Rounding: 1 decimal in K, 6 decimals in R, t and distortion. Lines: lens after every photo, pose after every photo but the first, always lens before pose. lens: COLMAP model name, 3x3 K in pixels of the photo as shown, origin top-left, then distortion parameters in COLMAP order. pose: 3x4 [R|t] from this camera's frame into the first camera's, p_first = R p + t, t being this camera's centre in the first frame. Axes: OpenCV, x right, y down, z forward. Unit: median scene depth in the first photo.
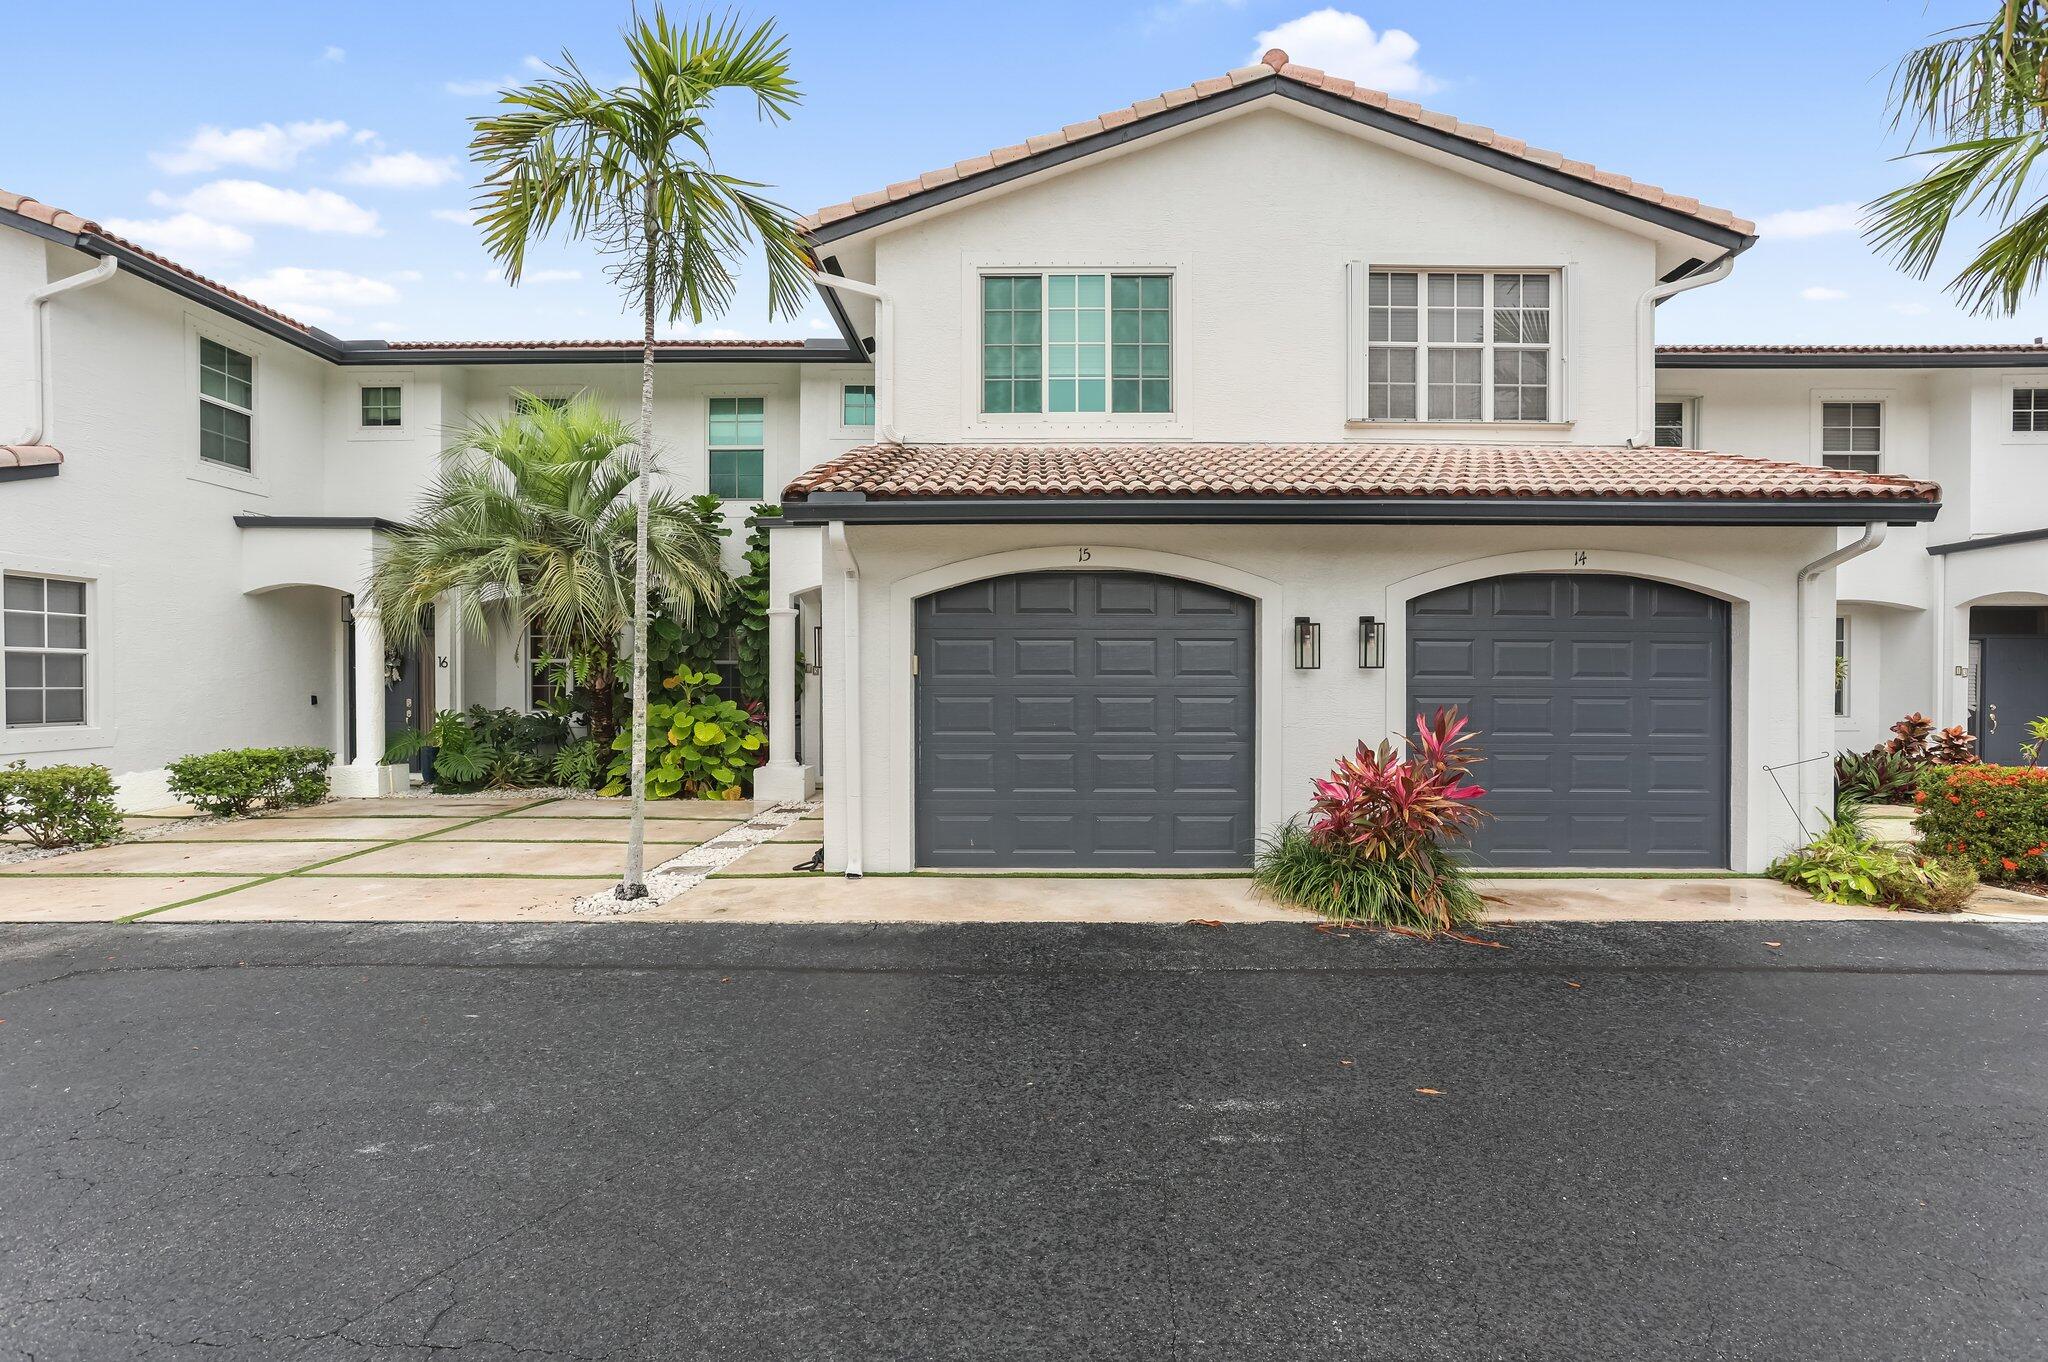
lens RADIAL K [[1007.3, 0, 1029.5], [0, 1007.3, 696.9], [0, 0, 1]] dist [-0.002246, 0.000000]
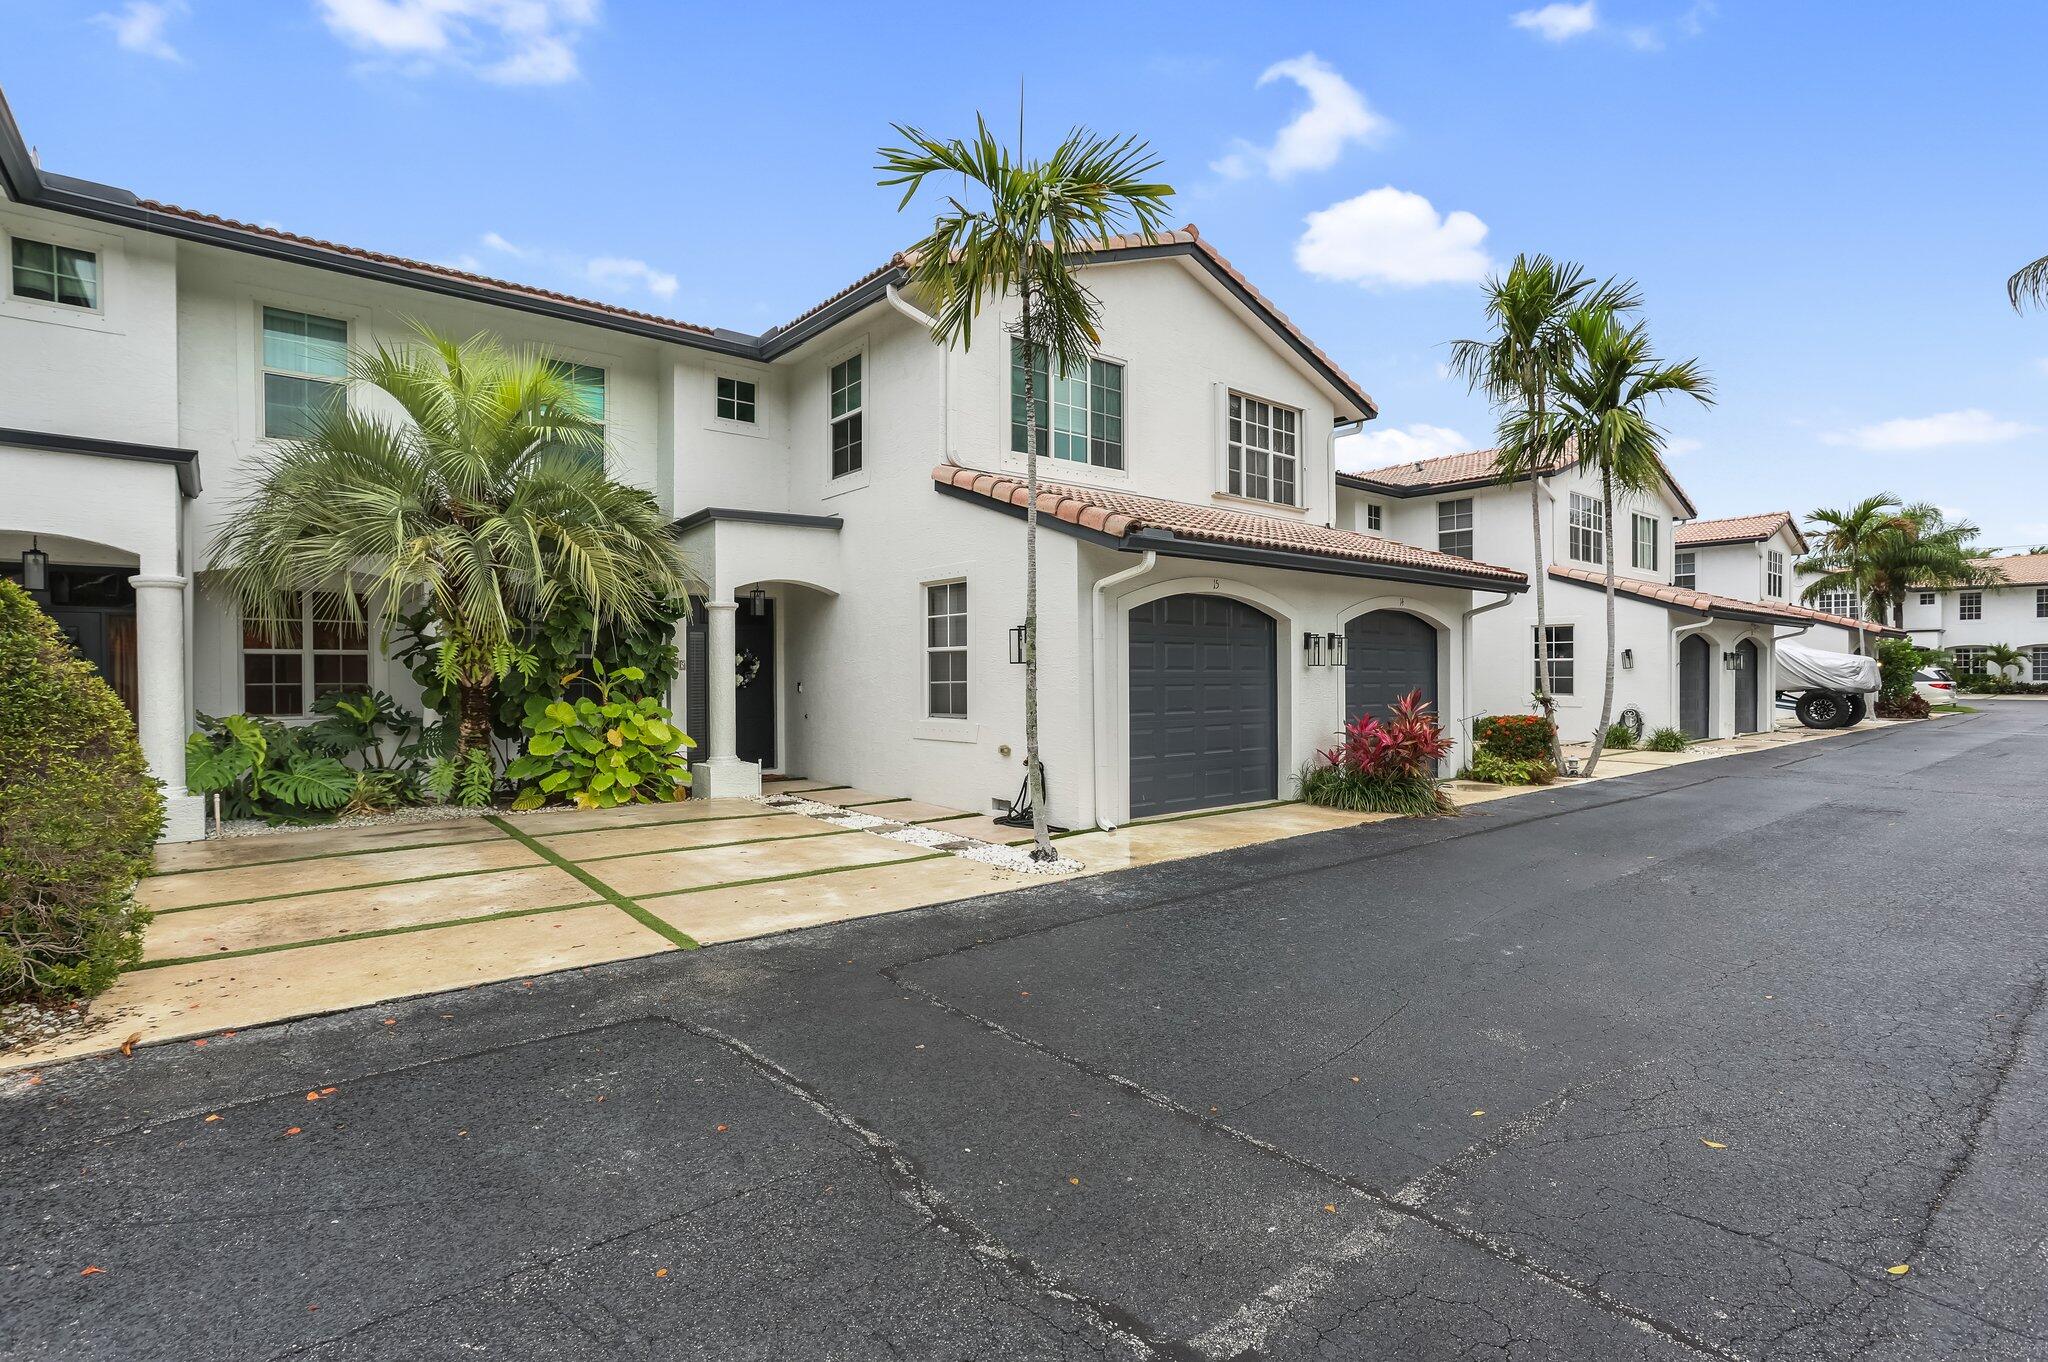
lens RADIAL K [[1000.4, 0, 1027.8], [0, 1000.4, 678.0], [0, 0, 1]] dist [0.021510, 0.002690]
pose [[0.767463, -0.006543, 0.641059, -0.798481], [0.015040, 0.999856, -0.007800, -0.002304], [-0.640916, 0.015628, 0.767452, 0.075579]]
